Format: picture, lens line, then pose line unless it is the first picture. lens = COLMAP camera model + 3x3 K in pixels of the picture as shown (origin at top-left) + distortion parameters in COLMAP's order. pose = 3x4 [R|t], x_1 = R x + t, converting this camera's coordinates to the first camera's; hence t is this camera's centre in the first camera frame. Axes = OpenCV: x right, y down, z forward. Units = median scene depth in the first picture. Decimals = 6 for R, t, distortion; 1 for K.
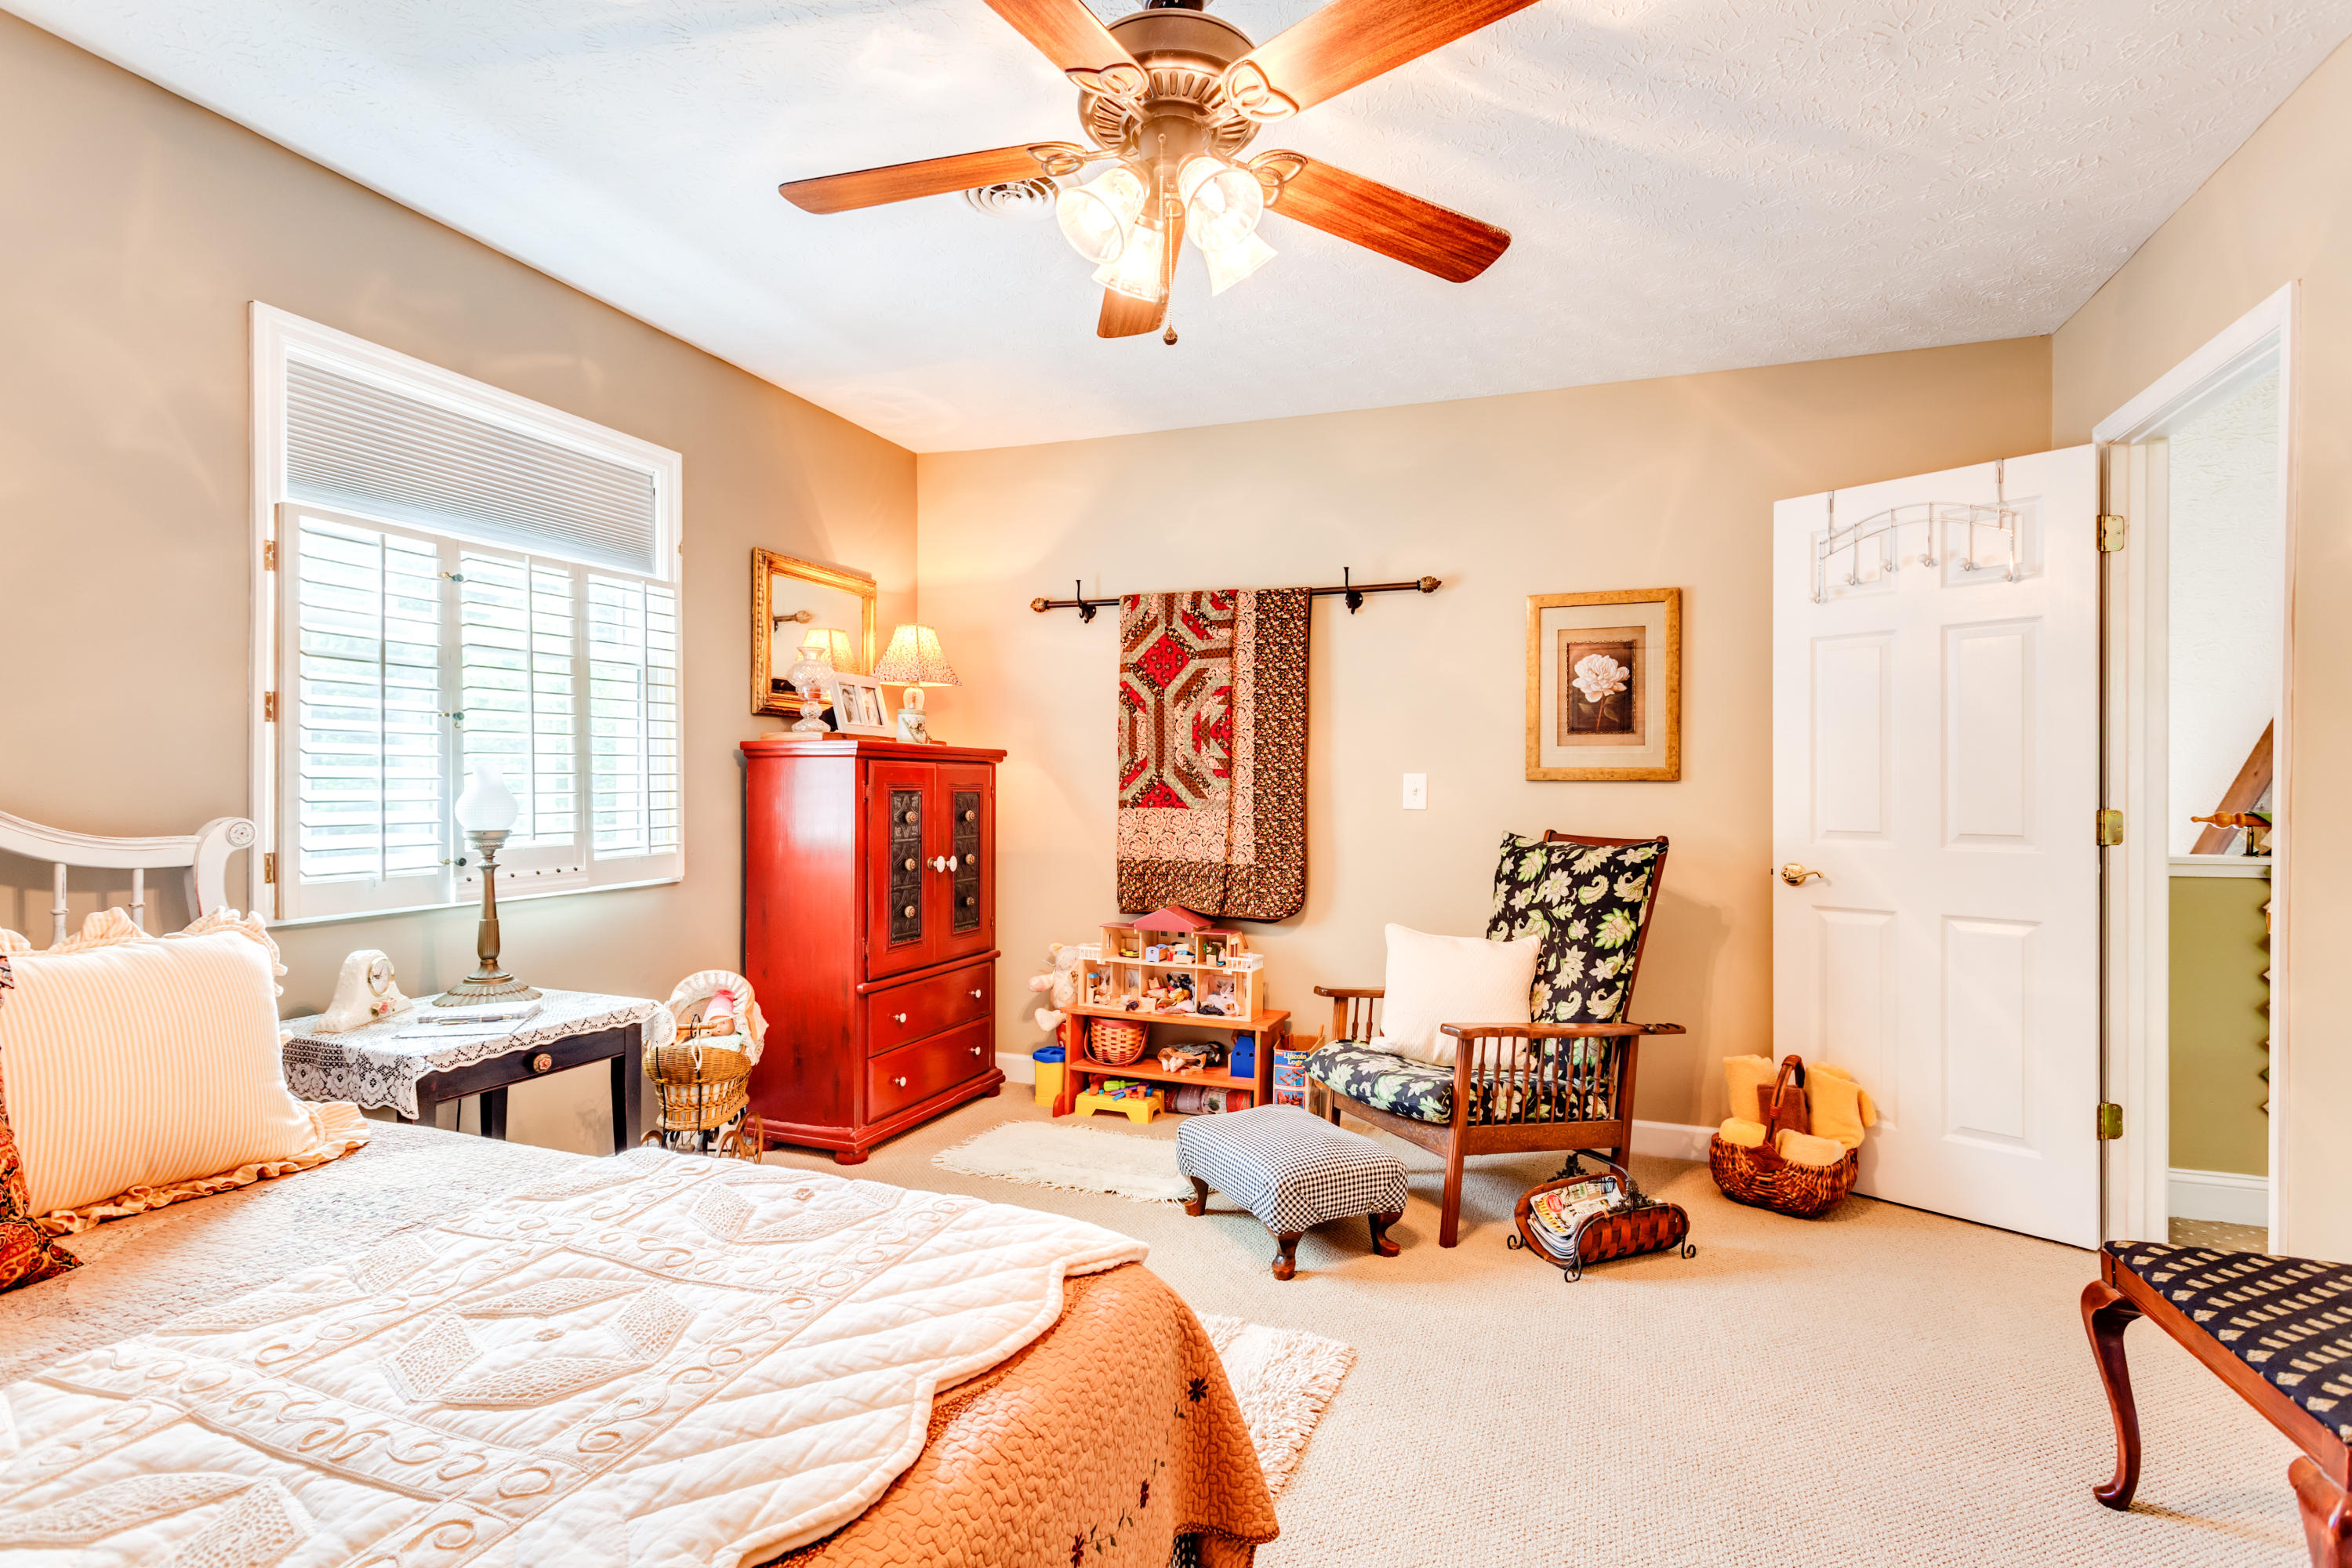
lens RADIAL K [[1134.3, 0, 1172.8], [0, 1134.3, 788.5], [0, 0, 1]] dist [0.000950, 0.004852]
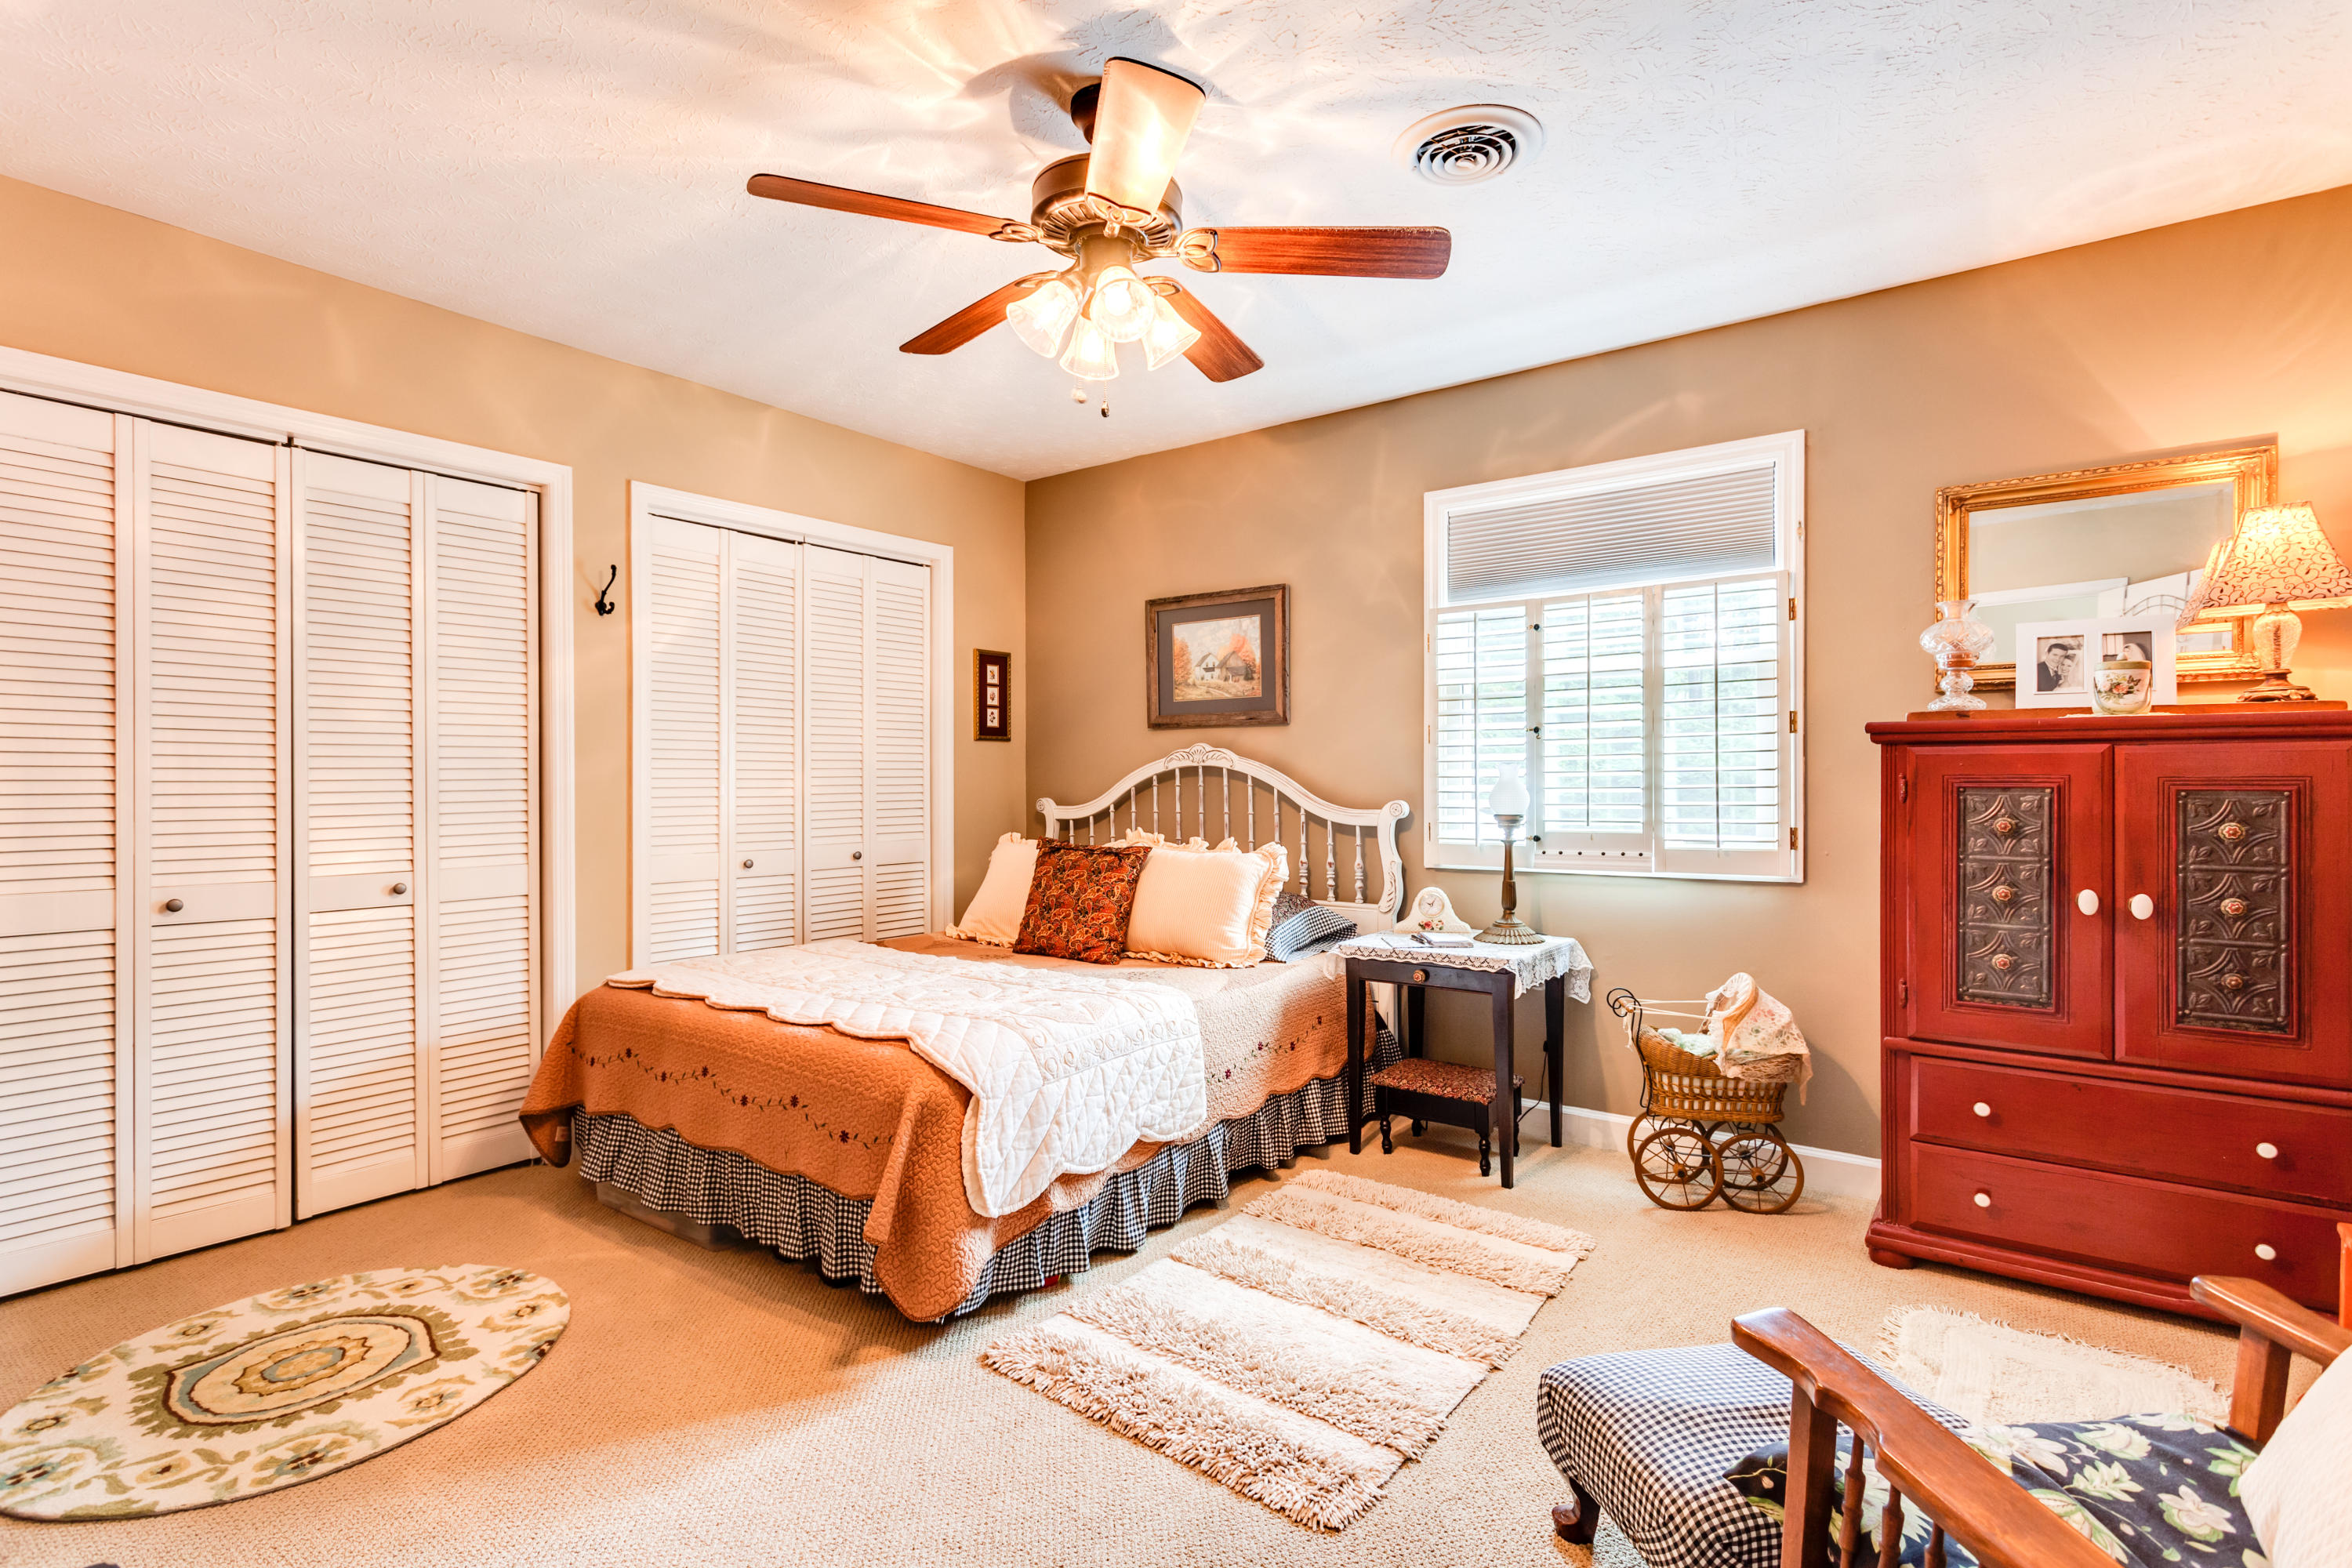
lens RADIAL K [[1134.3, 0, 1172.8], [0, 1134.3, 788.5], [0, 0, 1]] dist [0.000950, 0.004852]
pose [[-0.273261, -0.000882, -0.961940, 0.704819], [-0.004207, 0.999991, 0.000278, 0.006332], [0.961931, 0.004123, -0.273262, 0.860493]]
